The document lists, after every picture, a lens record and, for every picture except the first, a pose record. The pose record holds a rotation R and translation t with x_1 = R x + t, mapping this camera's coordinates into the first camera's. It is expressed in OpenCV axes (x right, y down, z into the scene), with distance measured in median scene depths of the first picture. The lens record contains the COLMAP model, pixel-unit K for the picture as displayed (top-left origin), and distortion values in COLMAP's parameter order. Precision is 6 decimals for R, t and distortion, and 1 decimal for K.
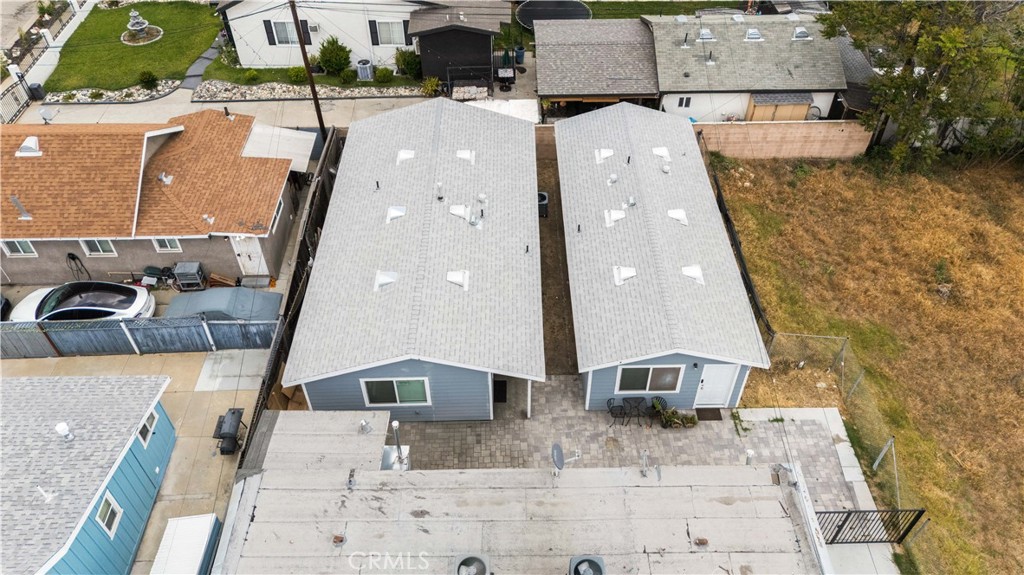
lens RADIAL K [[749.1, 0, 512.0], [0, 749.1, 287.5], [0, 0, 1]] dist [0.058339, -0.045062]
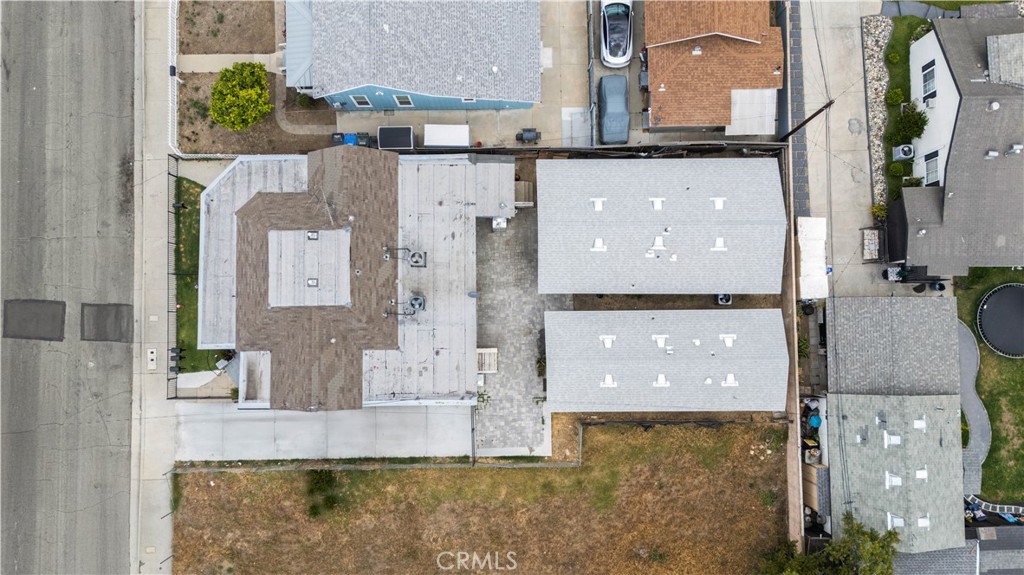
lens RADIAL K [[749.1, 0, 512.0], [0, 749.1, 287.5], [0, 0, 1]] dist [0.058339, -0.045062]
pose [[-0.002305, 0.998443, -0.055738, 0.106450], [-0.709595, 0.037640, 0.703604, -0.926230], [0.704606, 0.041173, 0.708403, -0.325203]]
